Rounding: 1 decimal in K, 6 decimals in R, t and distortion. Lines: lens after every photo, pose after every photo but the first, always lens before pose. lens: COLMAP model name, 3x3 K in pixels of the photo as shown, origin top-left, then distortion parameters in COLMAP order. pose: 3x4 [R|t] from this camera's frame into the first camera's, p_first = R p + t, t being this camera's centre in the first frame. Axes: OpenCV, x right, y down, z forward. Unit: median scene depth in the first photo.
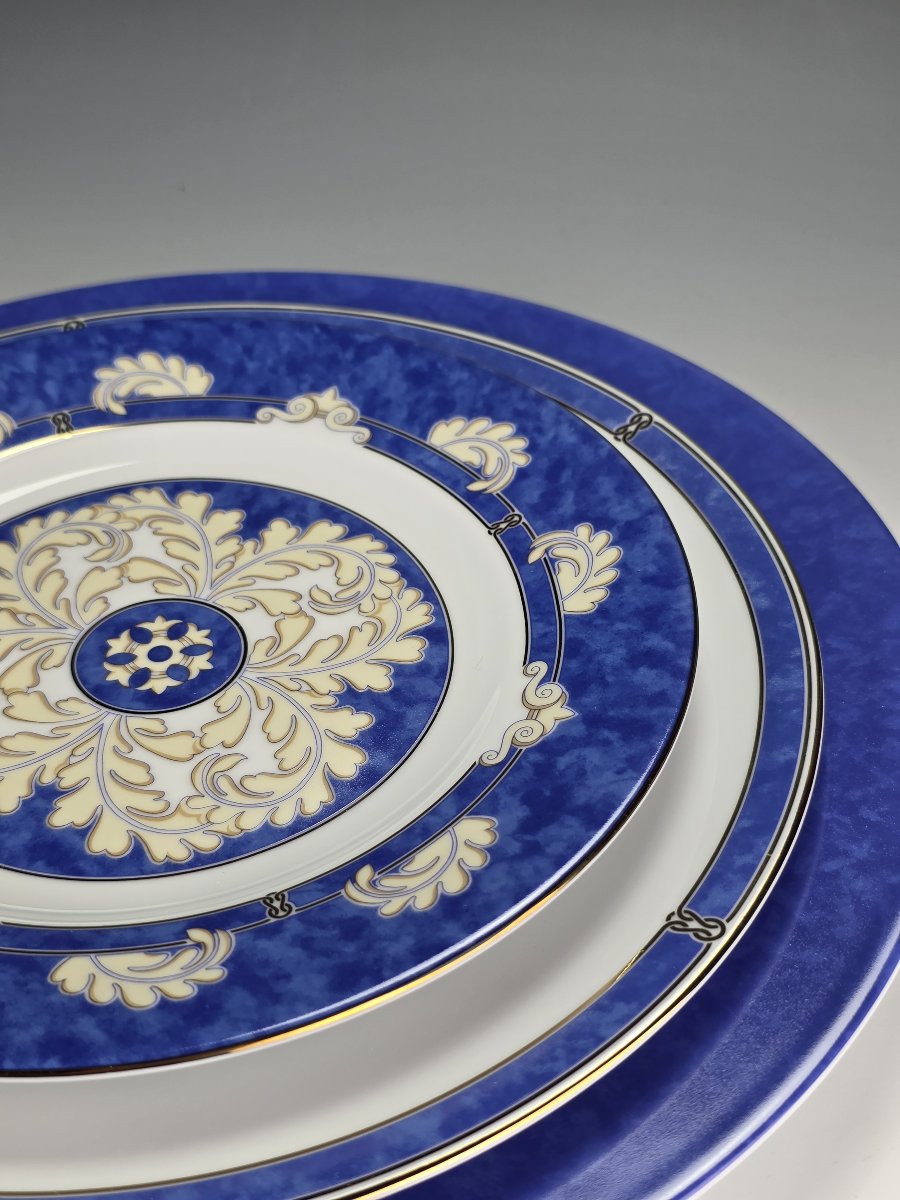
lens RADIAL K [[1659.2, 0, 455.6], [0, 1659.2, 595.3], [0, 0, 1]] dist [0.295433, -1.444379]
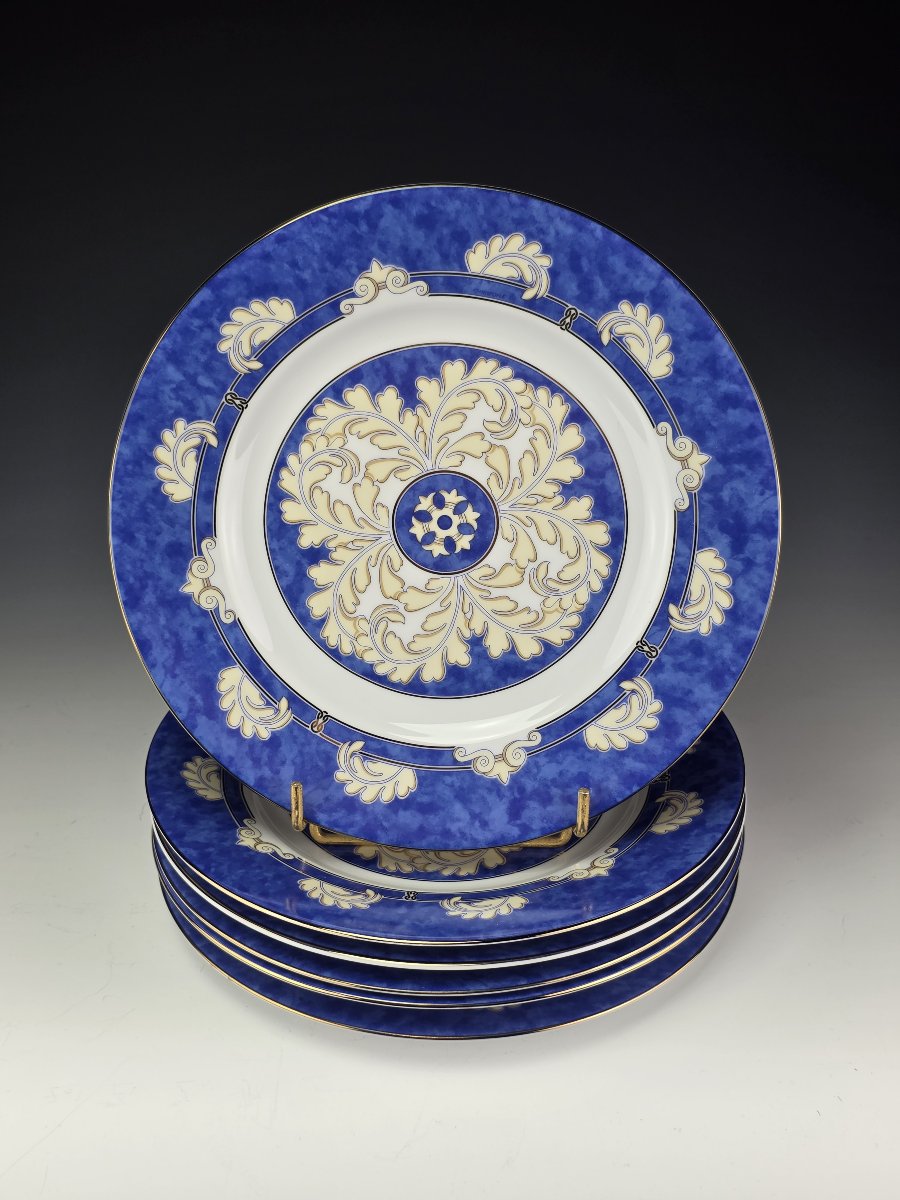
lens RADIAL K [[1659.2, 0, 455.6], [0, 1659.2, 595.3], [0, 0, 1]] dist [0.295433, -1.444379]
pose [[0.812365, -0.574417, -0.100537, -0.044960], [0.381325, 0.392822, 0.836829, -1.267477], [-0.441195, -0.718148, 0.538154, 0.068822]]
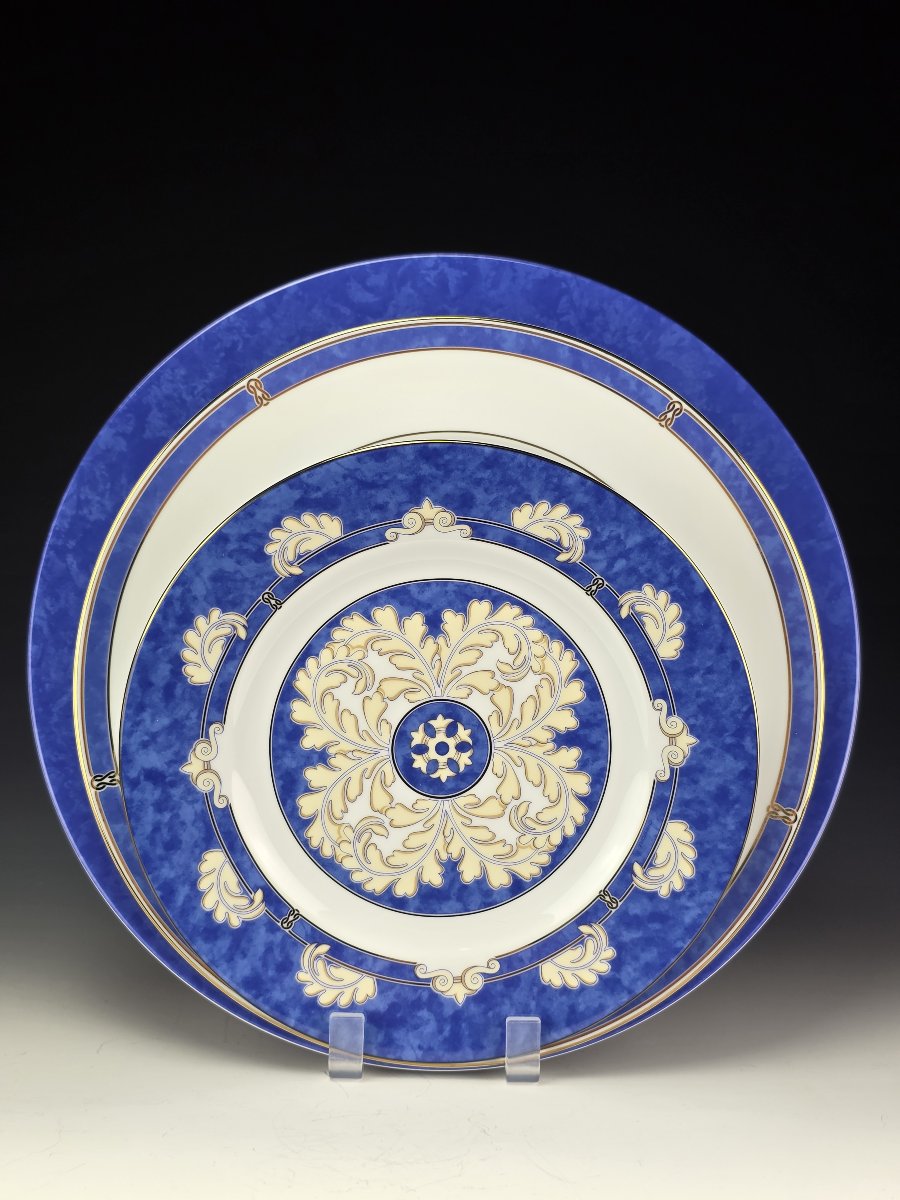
lens RADIAL K [[1659.2, 0, 455.6], [0, 1659.2, 595.3], [0, 0, 1]] dist [0.295433, -1.444379]
pose [[0.421127, 0.890838, 0.170471, -0.590526], [-0.593723, 0.128671, 0.794315, -1.323551], [0.685671, -0.435720, 0.583098, 0.081014]]
